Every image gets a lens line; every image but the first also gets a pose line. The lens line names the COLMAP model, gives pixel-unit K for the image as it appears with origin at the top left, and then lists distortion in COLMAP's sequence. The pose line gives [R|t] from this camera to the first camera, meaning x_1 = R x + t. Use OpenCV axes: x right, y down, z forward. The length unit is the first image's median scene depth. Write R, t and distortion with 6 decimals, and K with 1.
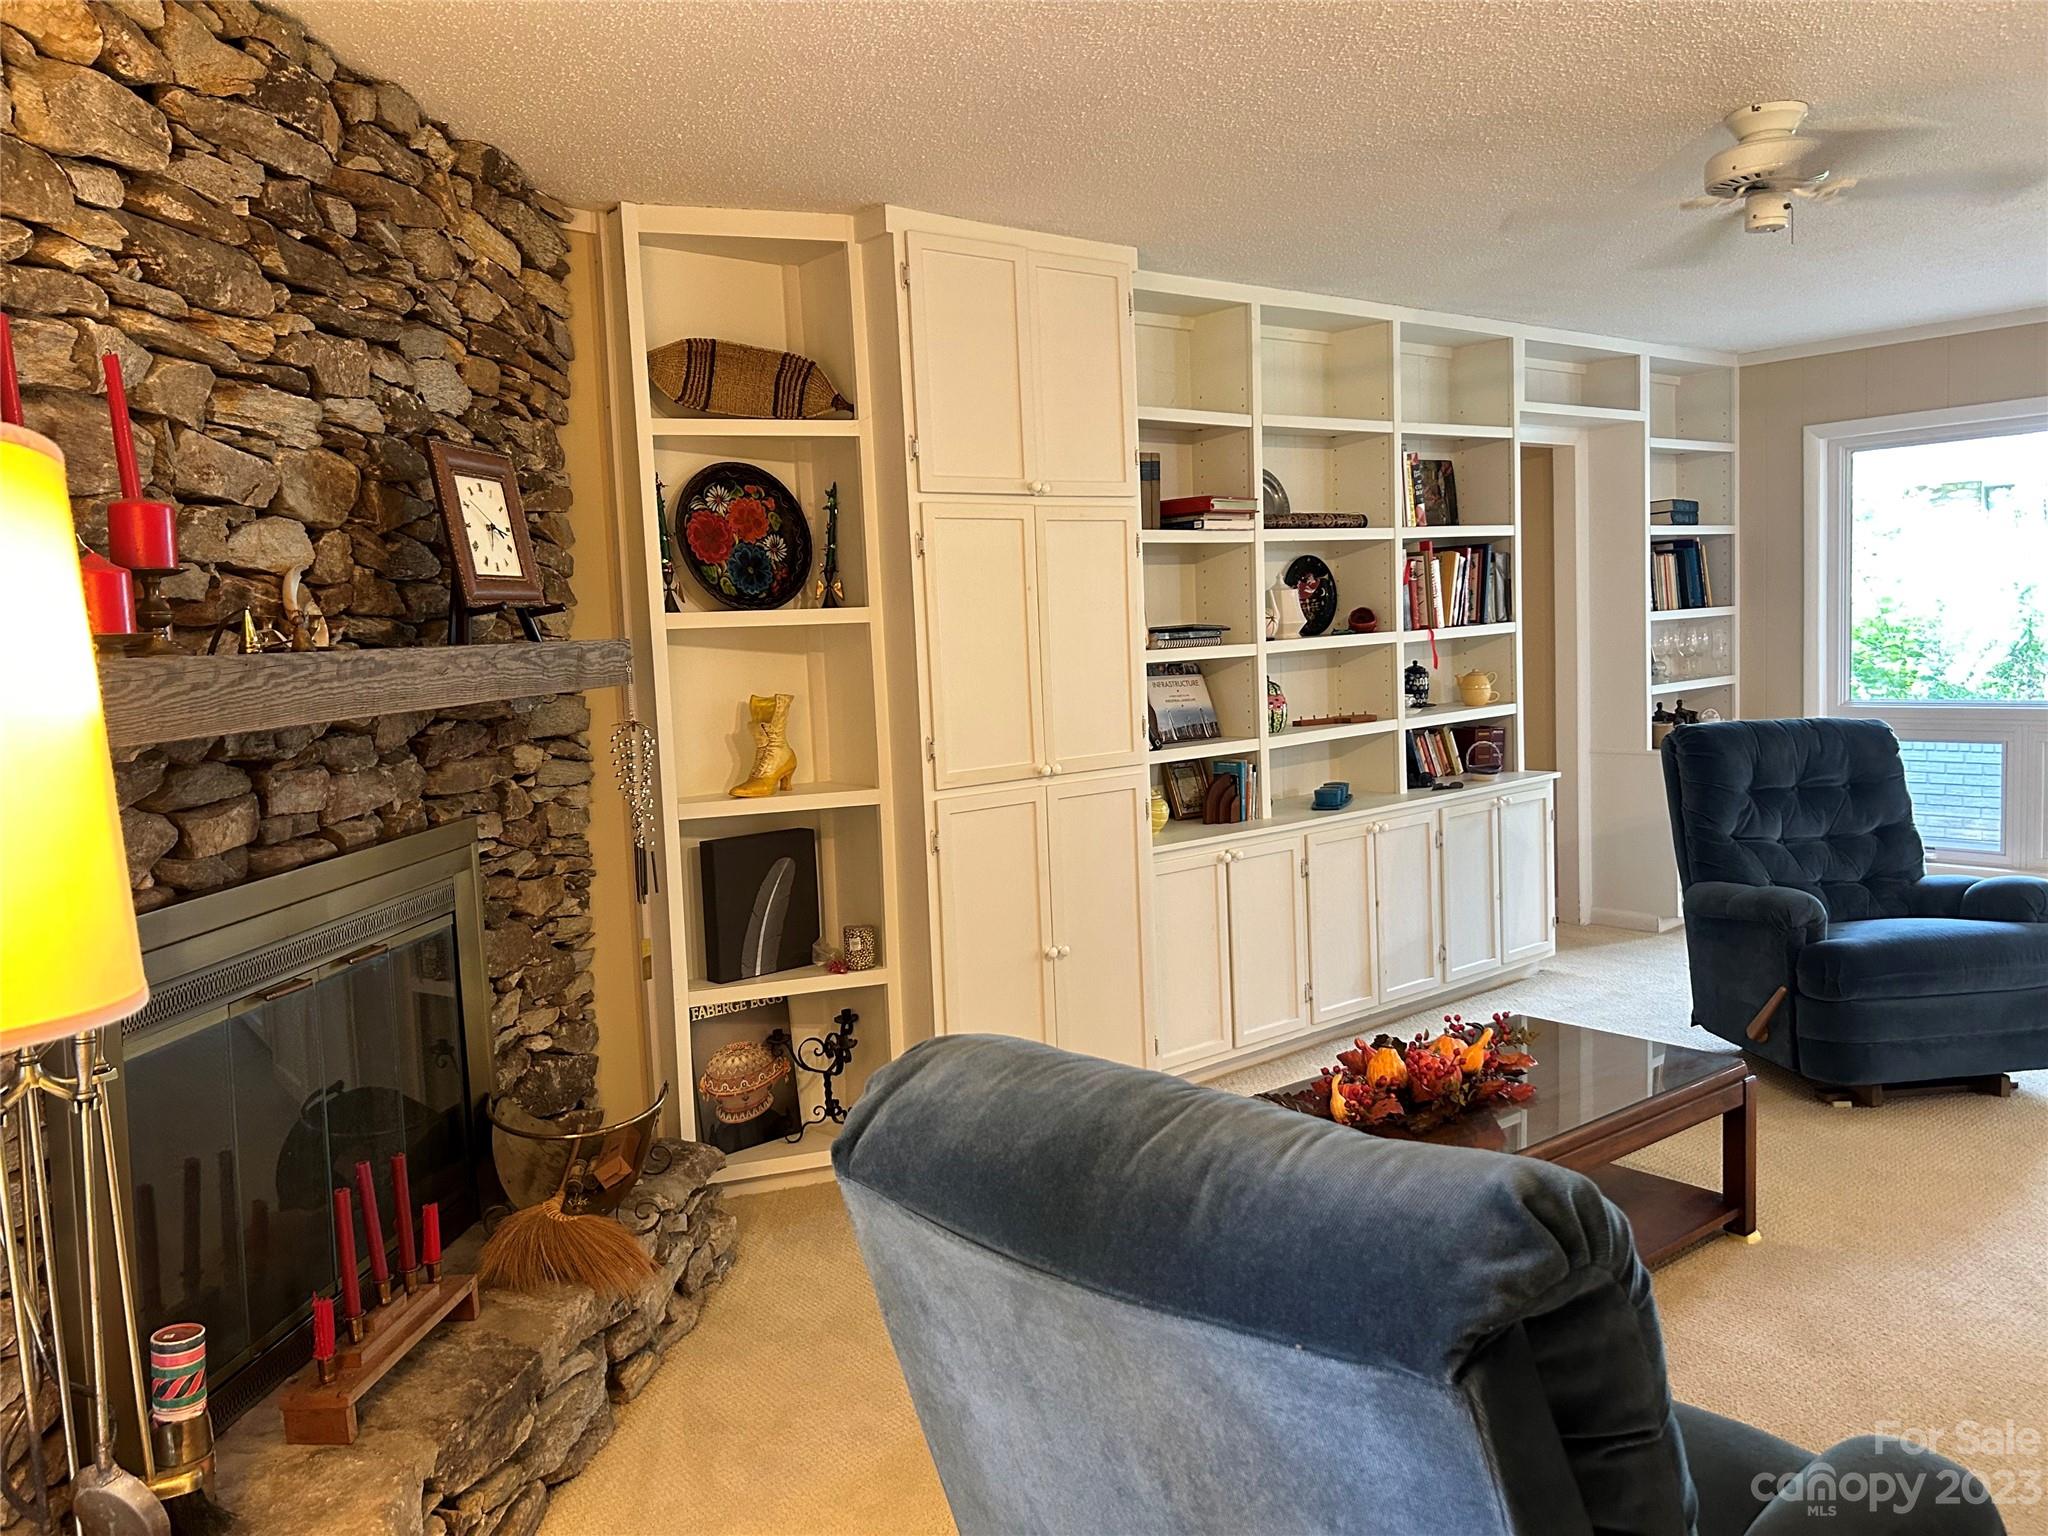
lens RADIAL K [[1539.7, 0, 1027.1], [0, 1539.7, 761.4], [0, 0, 1]] dist [0.047557, -0.051928]
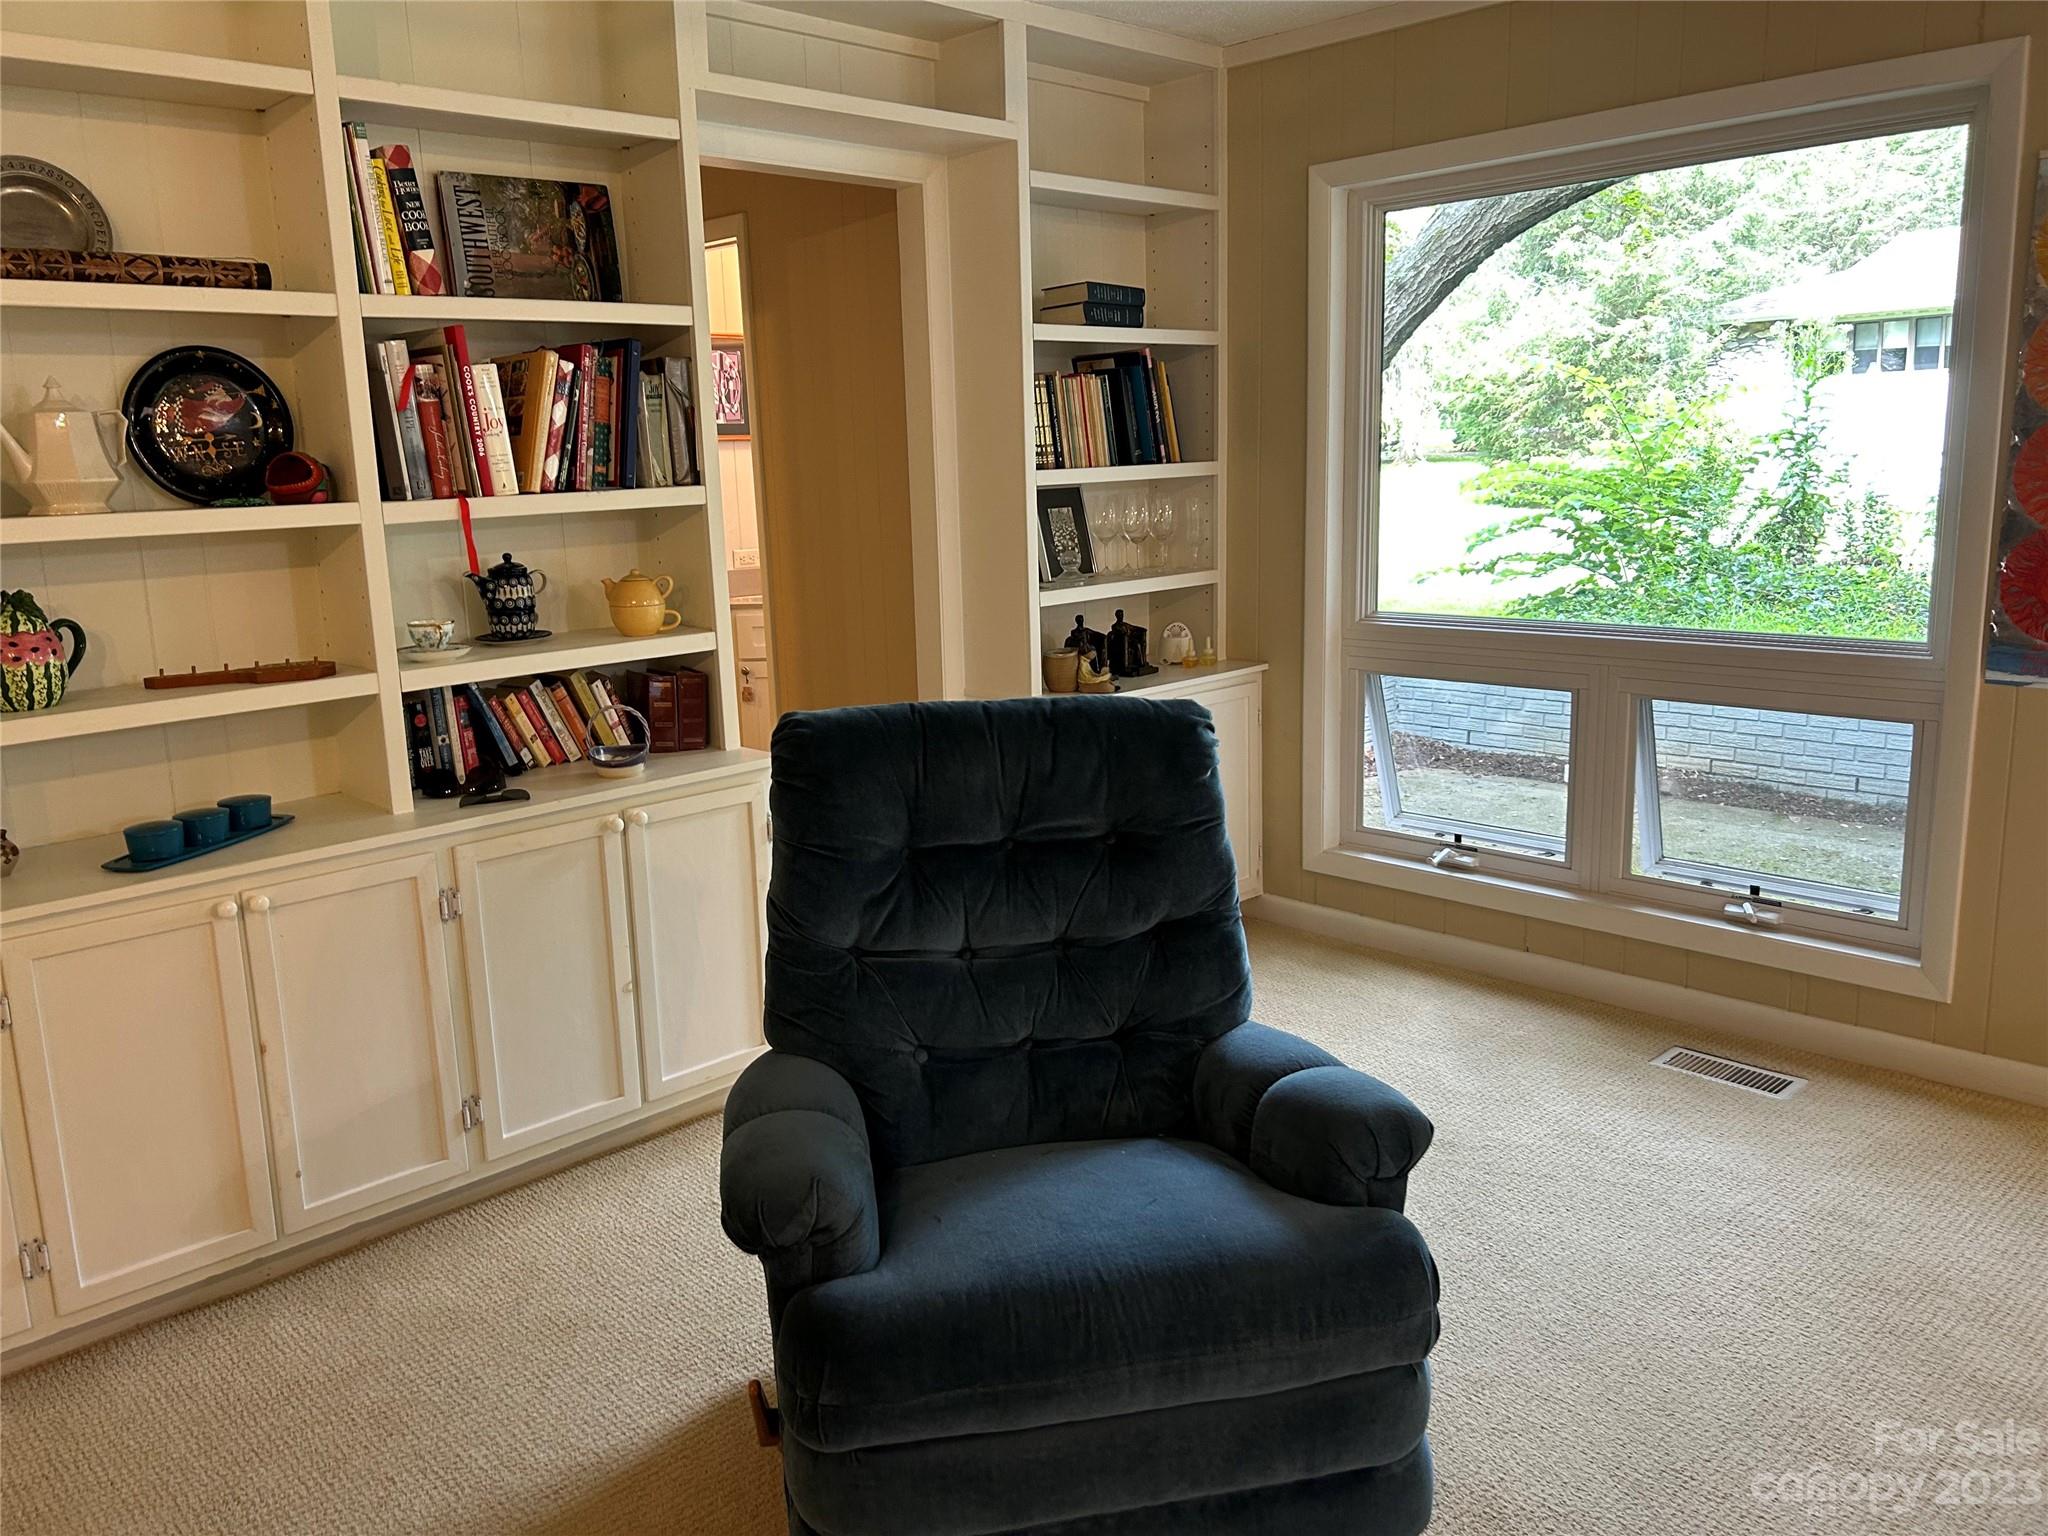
lens RADIAL K [[1539.7, 0, 1011.6], [0, 1539.7, 751.0], [0, 0, 1]] dist [0.047557, -0.051928]
pose [[0.996969, 0.001411, 0.077785, 0.381504], [-0.008975, 0.995247, 0.096973, -0.049600], [-0.077279, -0.097377, 0.992243, 0.429490]]
